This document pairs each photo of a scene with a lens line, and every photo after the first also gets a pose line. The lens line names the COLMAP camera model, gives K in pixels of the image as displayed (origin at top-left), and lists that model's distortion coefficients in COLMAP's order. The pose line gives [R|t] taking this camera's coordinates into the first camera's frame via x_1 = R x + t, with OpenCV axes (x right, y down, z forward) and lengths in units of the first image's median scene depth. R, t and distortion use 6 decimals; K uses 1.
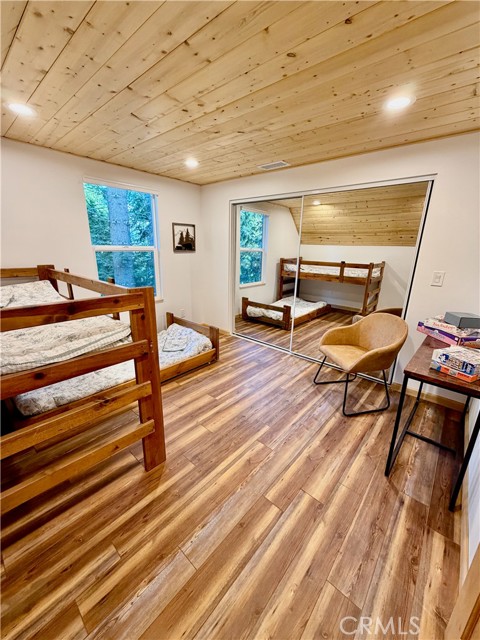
lens RADIAL K [[254.4, 0, 241.9], [0, 254.4, 319.6], [0, 0, 1]] dist [-0.000348, 0.000162]
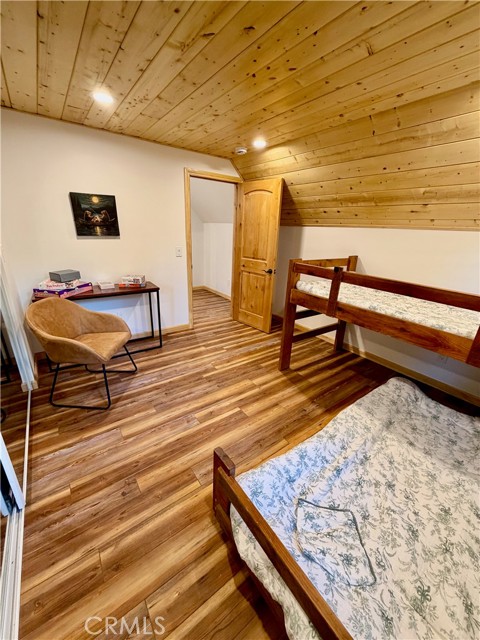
lens RADIAL K [[254.4, 0, 241.0], [0, 254.4, 318.2], [0, 0, 1]] dist [-0.000348, 0.000162]
pose [[-0.974381, -0.133729, 0.180826, -0.272520], [-0.002302, 0.809905, 0.586557, -0.559344], [-0.224892, 0.571114, -0.789464, 1.832754]]
